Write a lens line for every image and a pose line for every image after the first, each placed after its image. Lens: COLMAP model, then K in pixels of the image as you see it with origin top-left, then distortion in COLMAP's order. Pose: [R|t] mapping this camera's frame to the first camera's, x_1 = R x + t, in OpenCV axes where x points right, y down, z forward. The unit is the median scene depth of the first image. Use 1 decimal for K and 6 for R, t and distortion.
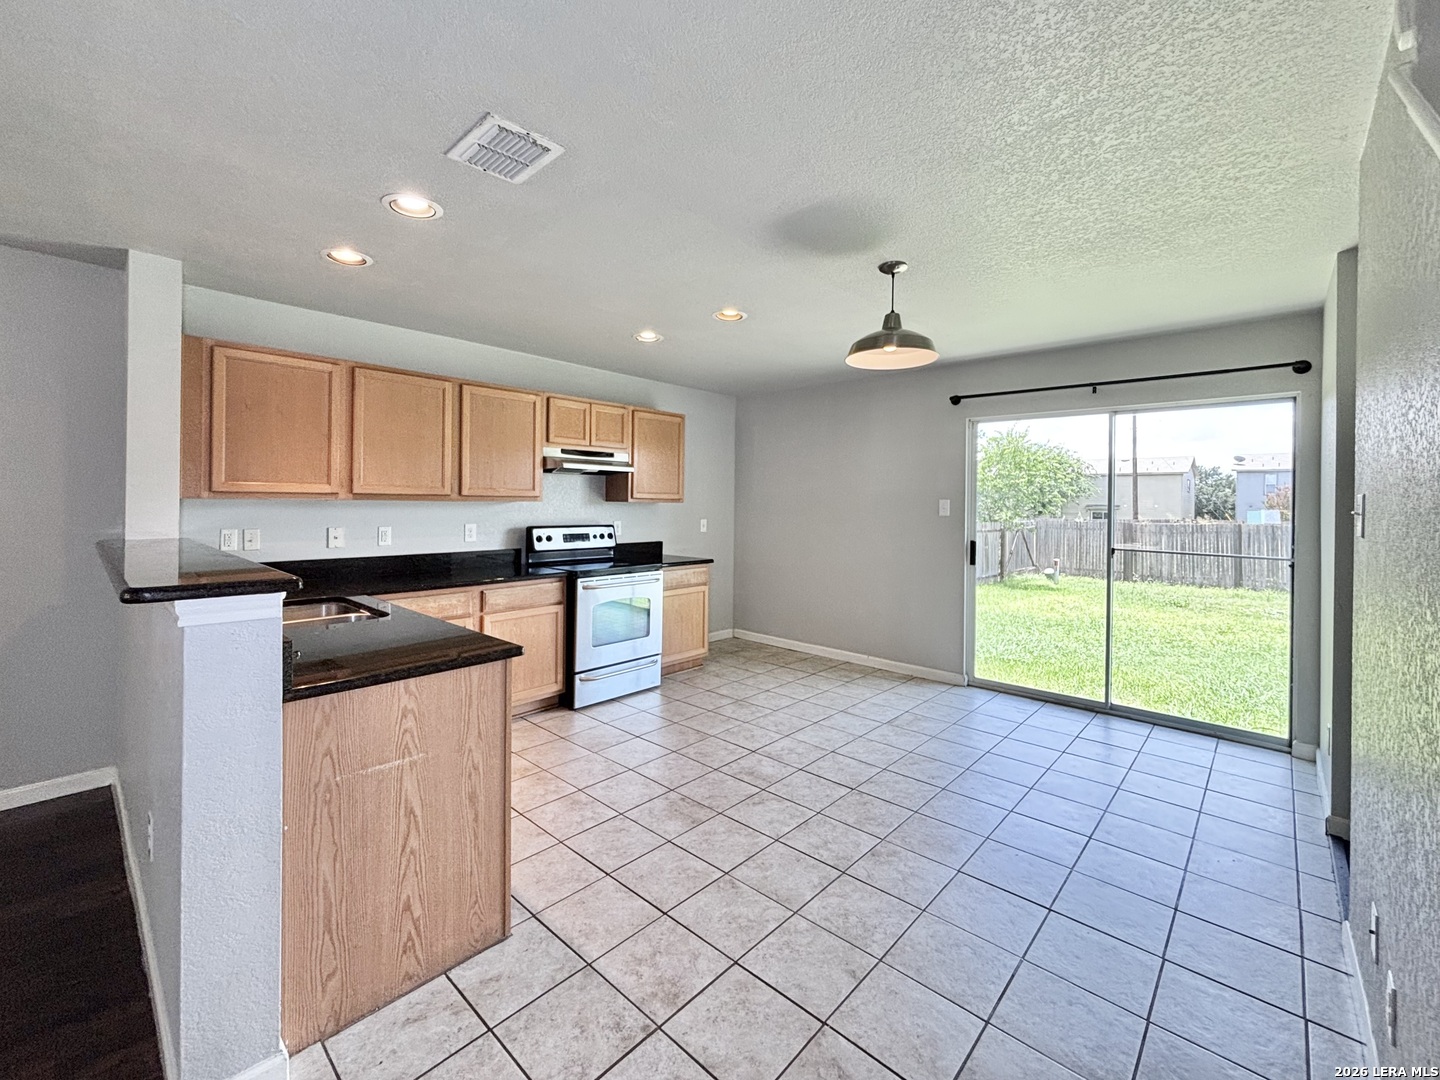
lens RADIAL K [[602.3, 0, 705.3], [0, 602.3, 507.9], [0, 0, 1]] dist [0.007665, 0.001020]
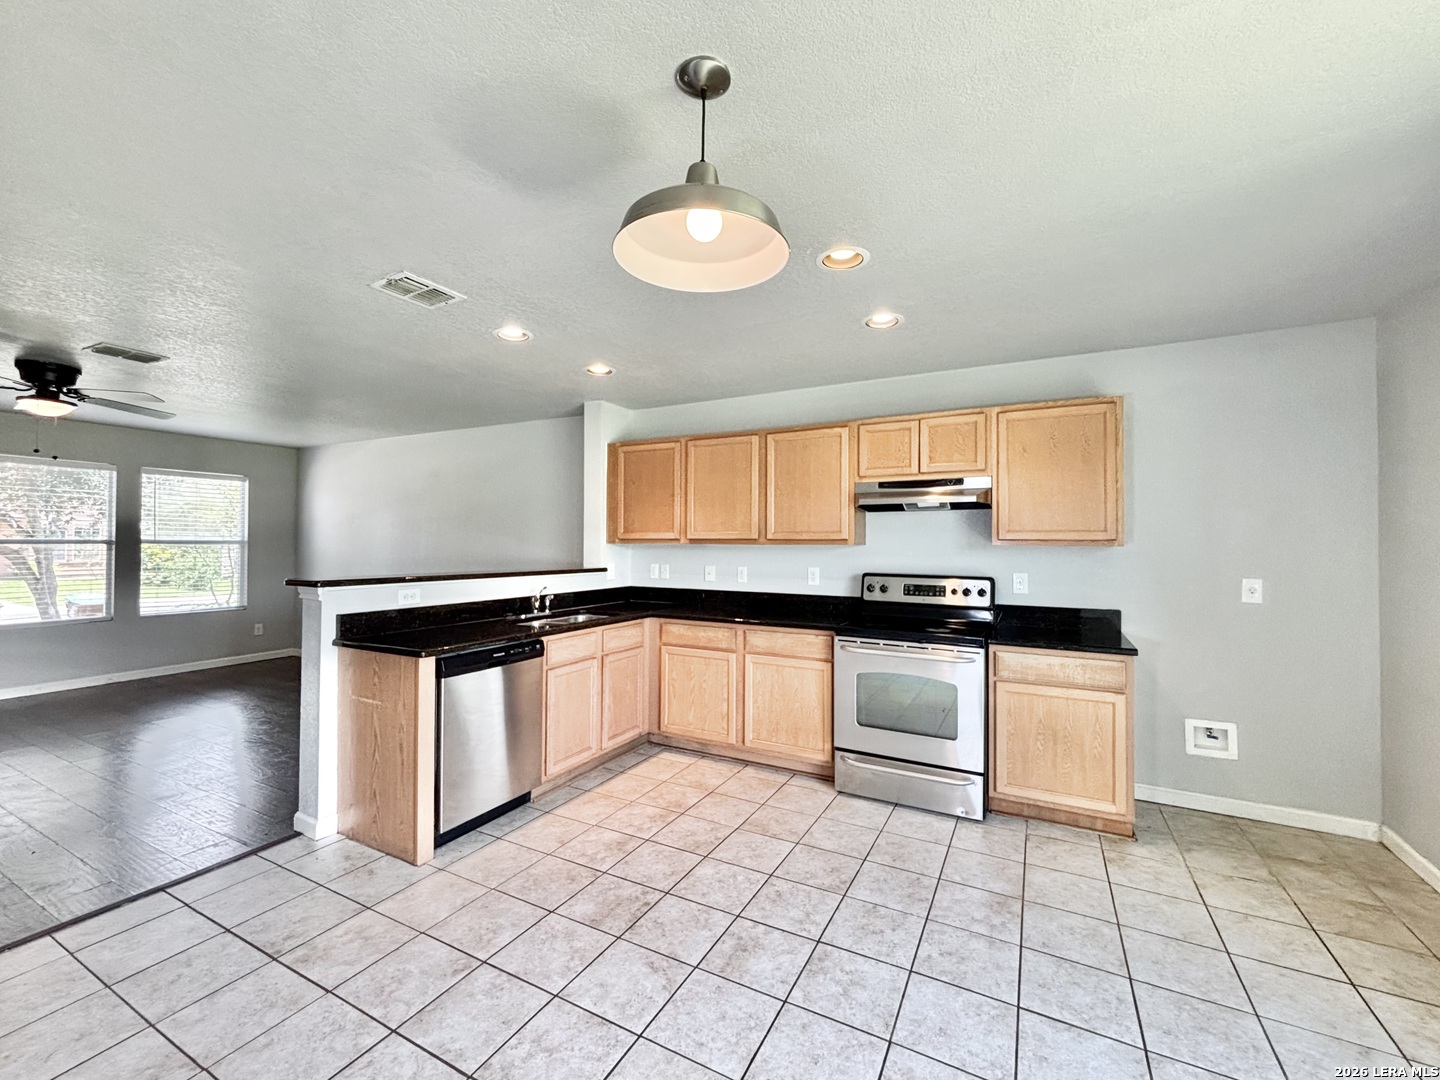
lens RADIAL K [[602.3, 0, 719.9], [0, 602.3, 539.3], [0, 0, 1]] dist [0.007665, 0.001020]
pose [[0.269785, -0.016908, -0.962772, 0.614539], [-0.011332, 0.999721, -0.020732, 0.001811], [0.962854, 0.016503, 0.269518, 0.673932]]
